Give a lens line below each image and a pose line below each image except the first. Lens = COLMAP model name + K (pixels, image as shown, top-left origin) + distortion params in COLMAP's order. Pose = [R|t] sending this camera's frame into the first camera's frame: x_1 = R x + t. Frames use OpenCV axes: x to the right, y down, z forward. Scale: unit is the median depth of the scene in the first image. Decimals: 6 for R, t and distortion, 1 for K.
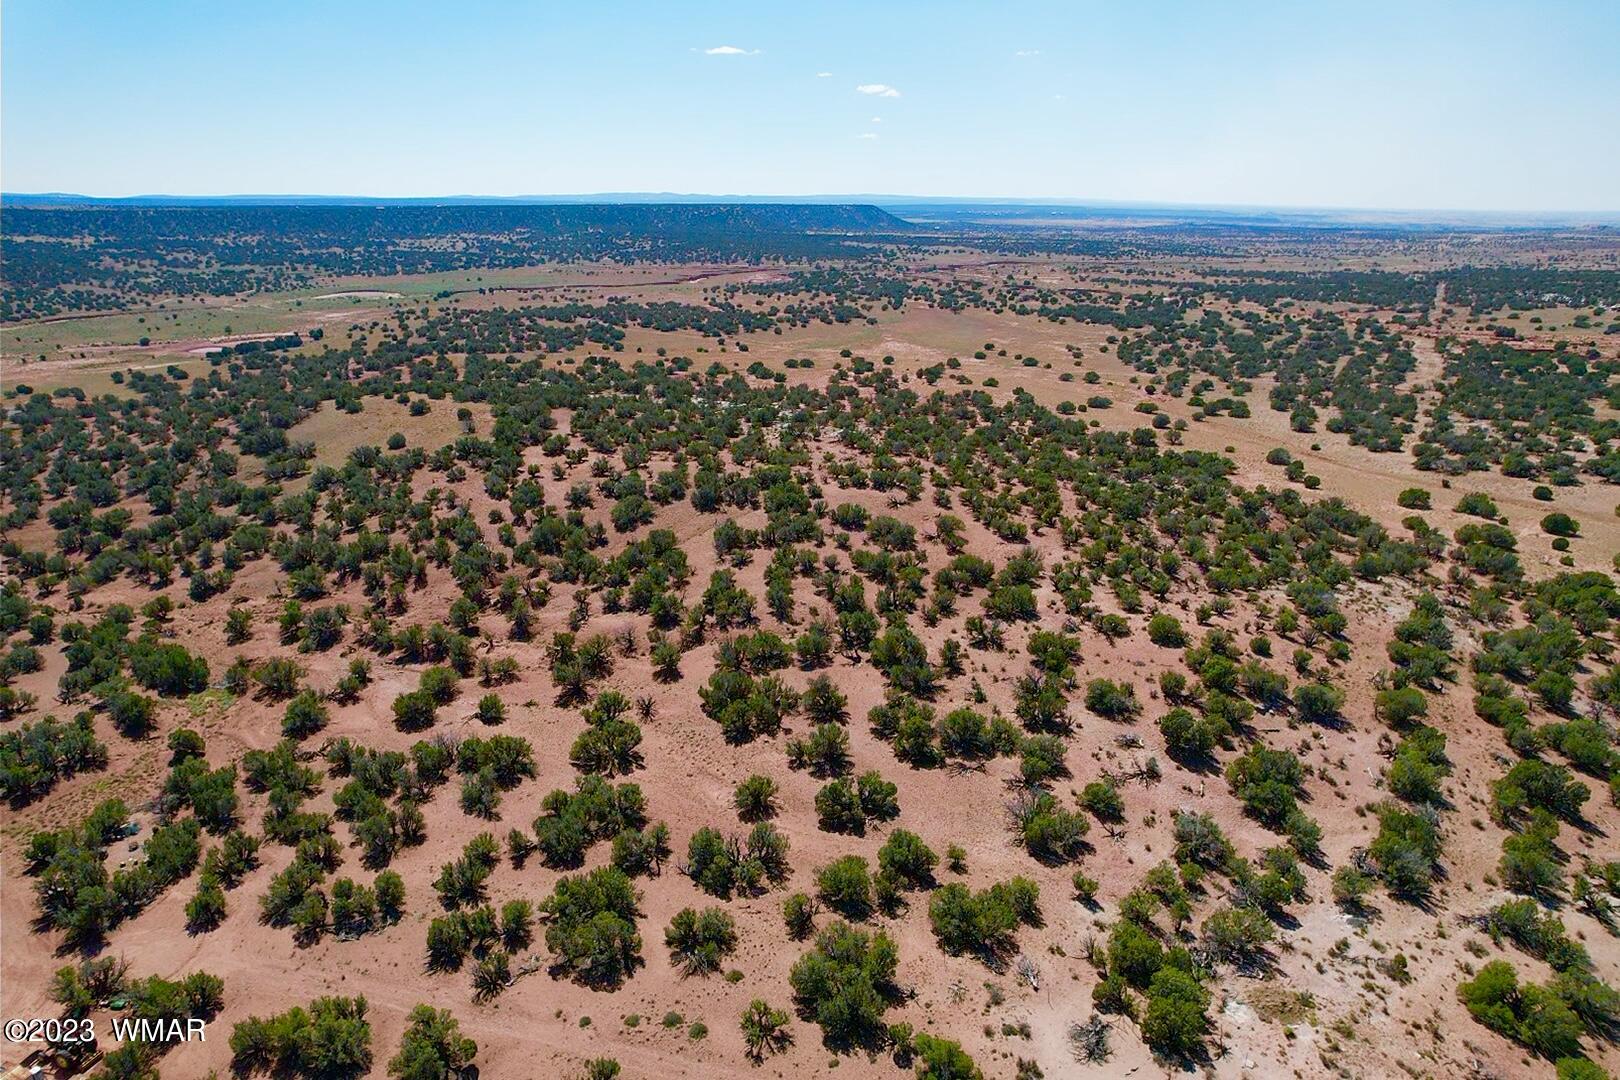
lens RADIAL K [[1031.8, 0, 811.8], [0, 1031.8, 553.8], [0, 0, 1]] dist [-0.059105, 0.038459]
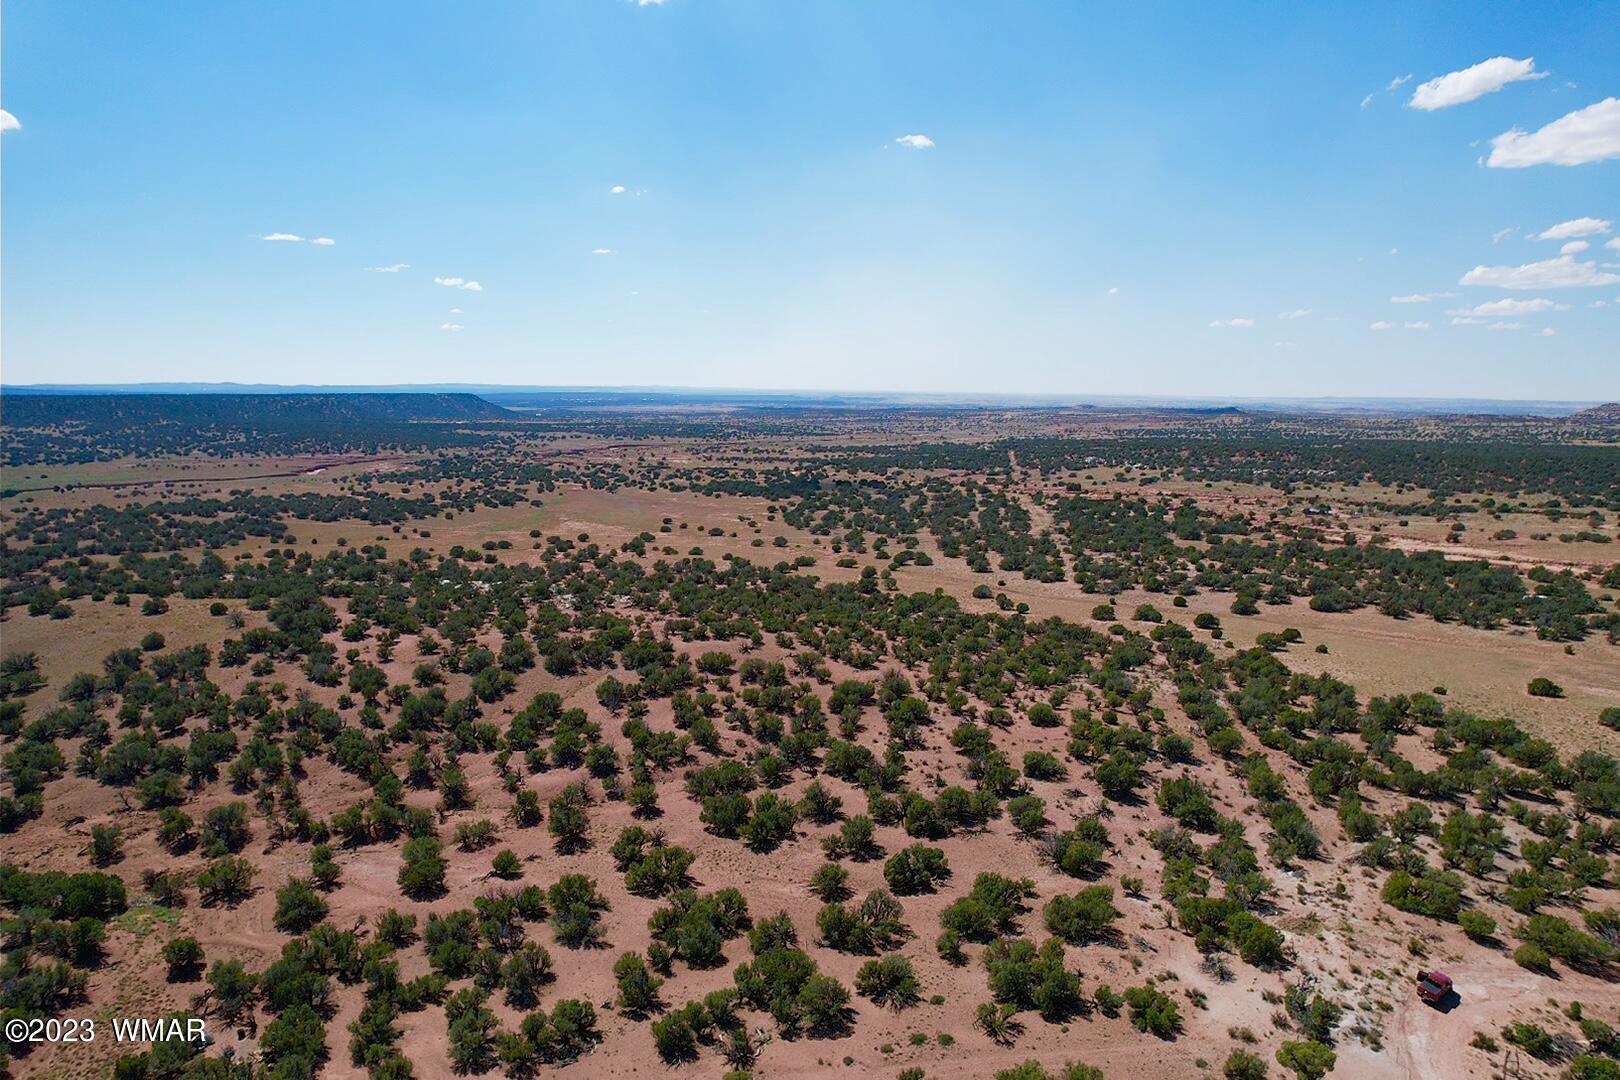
lens RADIAL K [[1031.8, 0, 805.6], [0, 1031.8, 539.2], [0, 0, 1]] dist [-0.059105, 0.038459]
pose [[0.928870, -0.053360, 0.366544, -0.106432], [0.120652, 0.979187, -0.163202, 0.009702], [-0.350206, 0.195818, 0.915975, -0.026462]]
